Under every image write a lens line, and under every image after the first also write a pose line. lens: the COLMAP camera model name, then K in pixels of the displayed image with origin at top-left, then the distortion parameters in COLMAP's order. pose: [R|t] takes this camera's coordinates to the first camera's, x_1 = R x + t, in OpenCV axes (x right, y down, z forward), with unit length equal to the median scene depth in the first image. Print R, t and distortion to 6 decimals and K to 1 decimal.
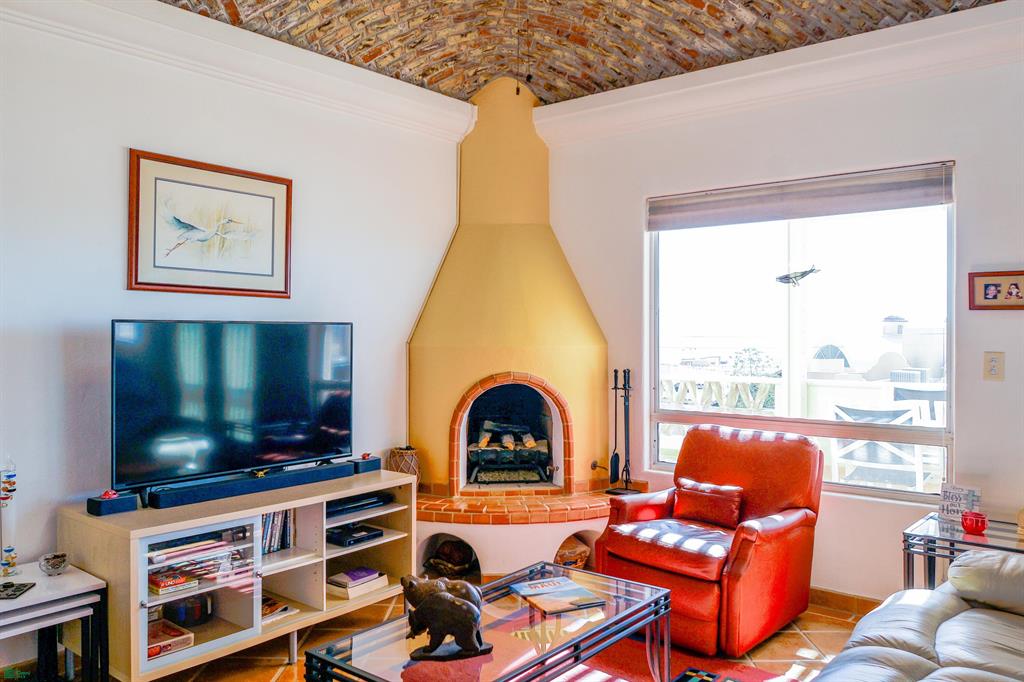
lens RADIAL K [[767.3, 0, 514.8], [0, 767.3, 337.2], [0, 0, 1]] dist [0.004745, -0.004859]
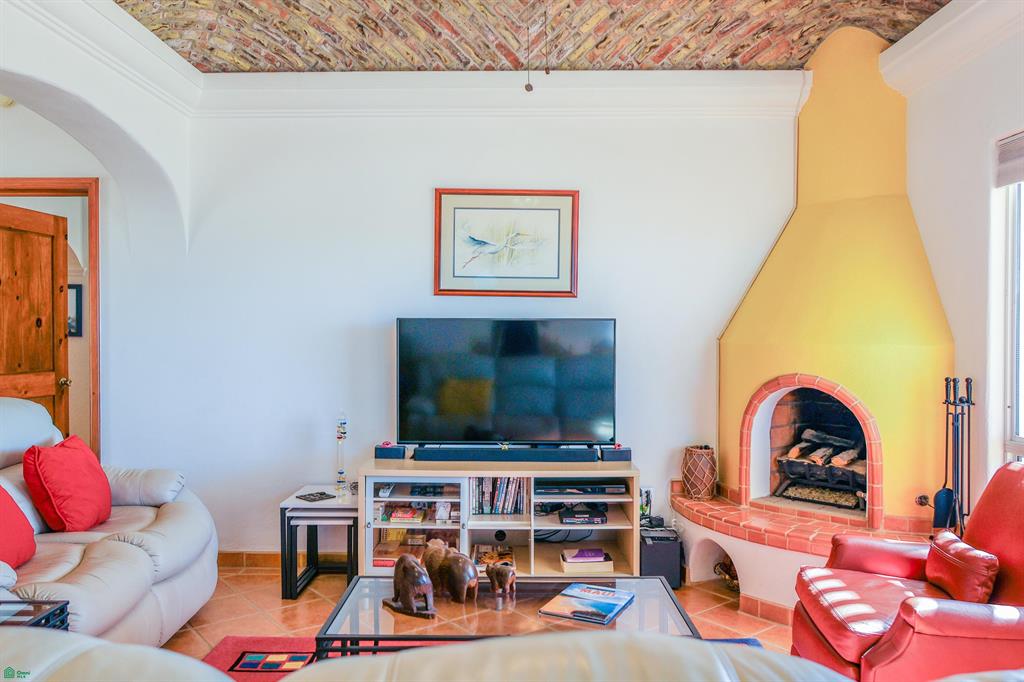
lens RADIAL K [[767.3, 0, 551.8], [0, 767.3, 342.2], [0, 0, 1]] dist [0.004745, -0.004859]
pose [[0.640329, 0.013262, -0.767986, 0.529870], [-0.008378, 0.999912, 0.010282, 0.003279], [0.768055, -0.000149, 0.640384, 0.252573]]
